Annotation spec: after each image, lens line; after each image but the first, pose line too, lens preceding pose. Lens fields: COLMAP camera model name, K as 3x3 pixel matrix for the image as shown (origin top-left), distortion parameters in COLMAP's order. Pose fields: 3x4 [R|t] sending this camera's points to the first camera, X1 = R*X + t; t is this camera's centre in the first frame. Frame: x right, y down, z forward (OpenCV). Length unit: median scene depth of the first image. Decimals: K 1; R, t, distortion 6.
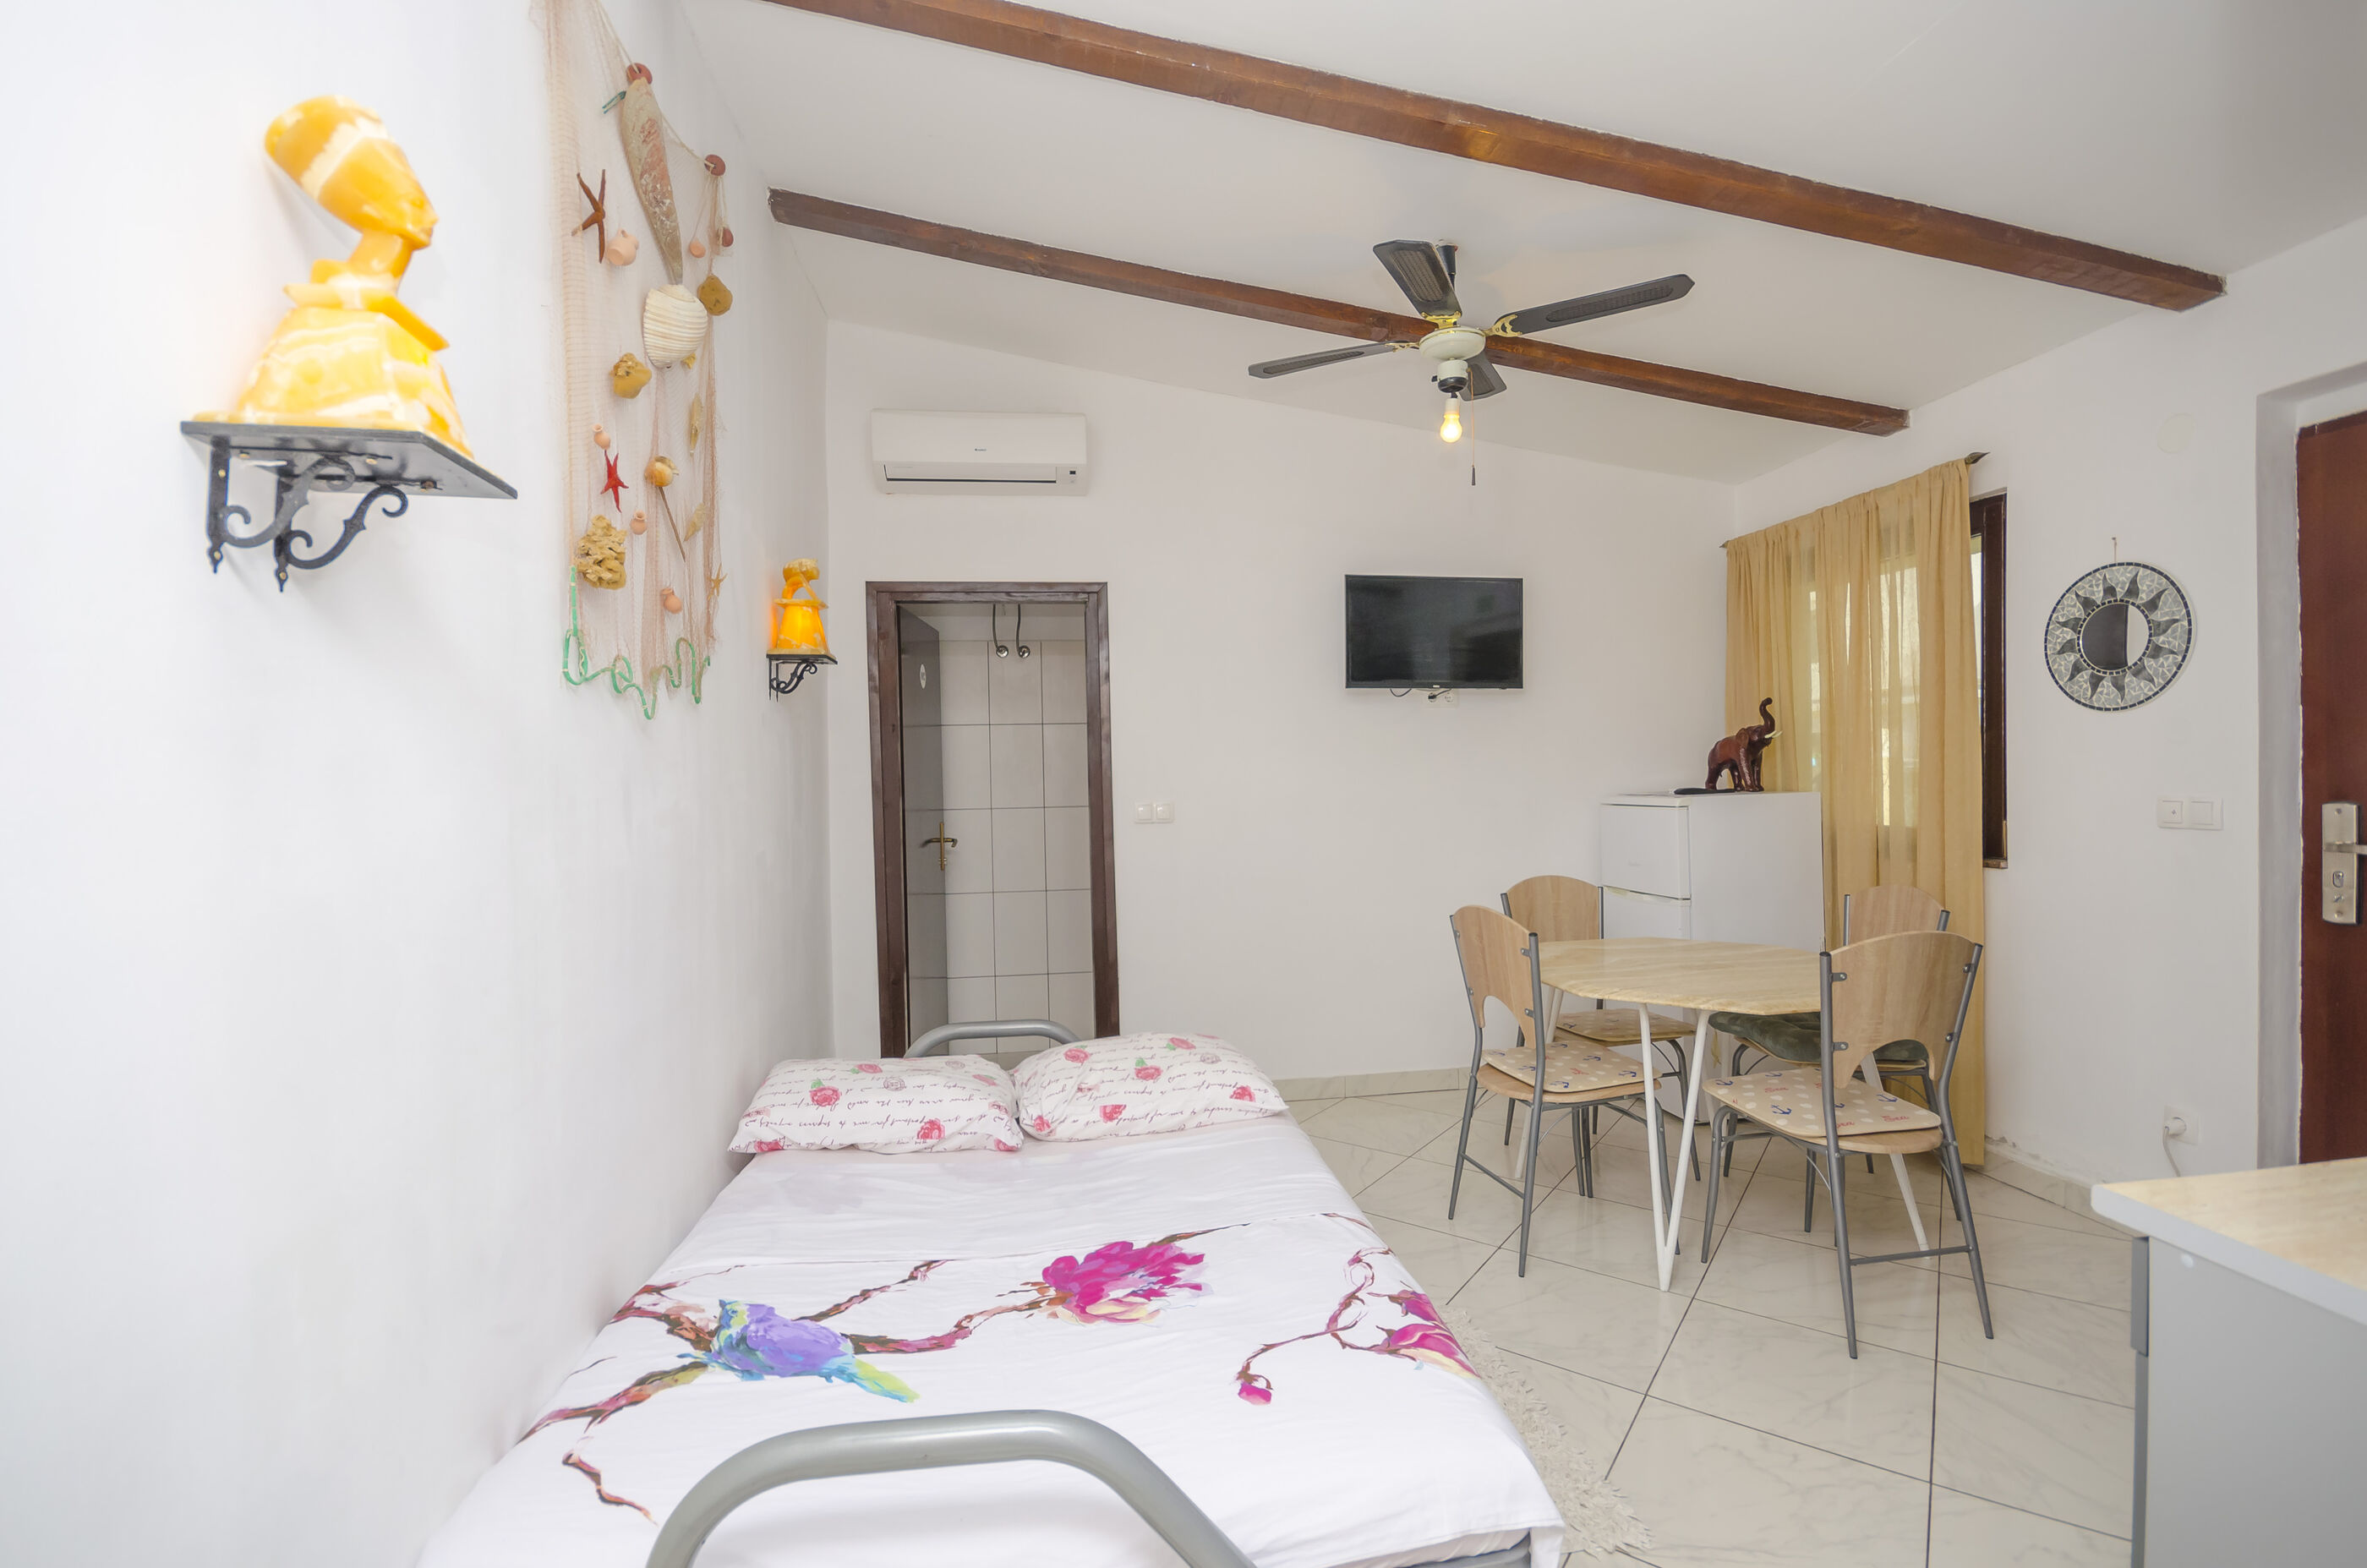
lens RADIAL K [[1036.4, 0, 1187.9], [0, 1036.4, 789.1], [0, 0, 1]] dist [0.000517, -0.000274]
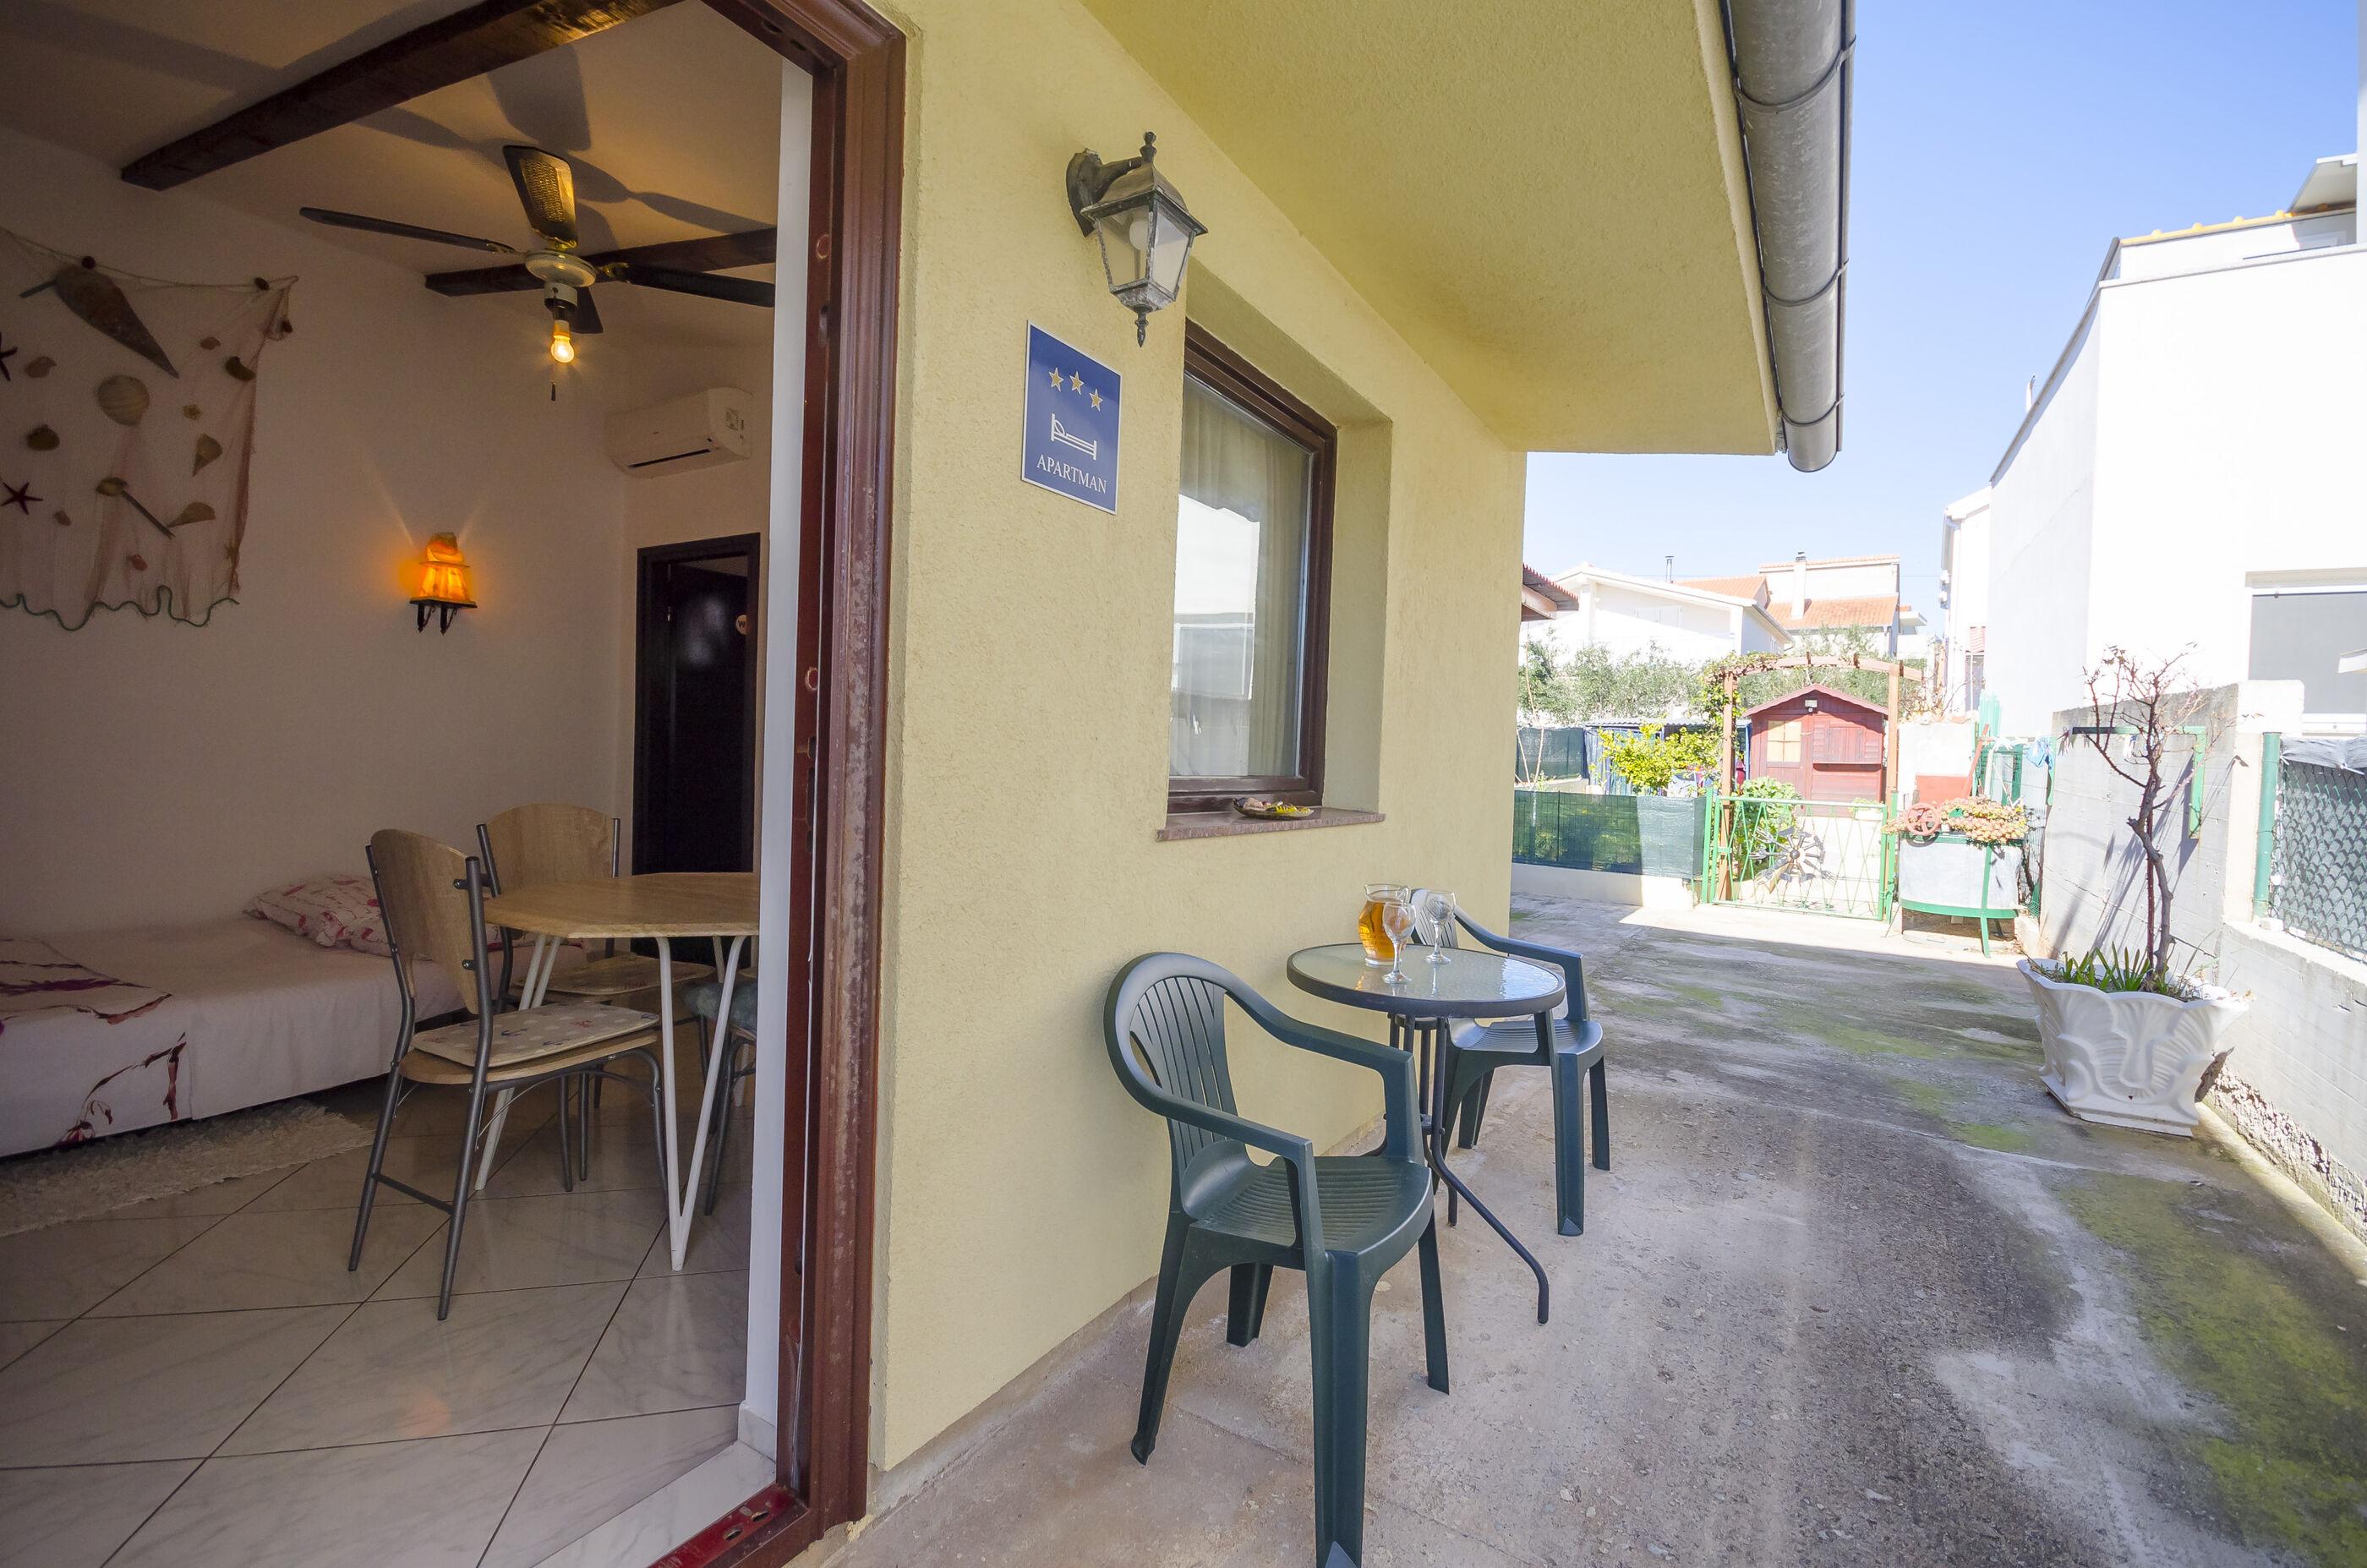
lens RADIAL K [[1022.0, 0, 1197.7], [0, 1022.0, 798.5], [0, 0, 1]] dist [0.003296, -0.012830]
pose [[0.782493, 0.067254, -0.619016, 1.533317], [-0.057420, 0.997708, 0.035814, 0.035686], [0.620006, 0.007519, 0.784561, 0.642437]]
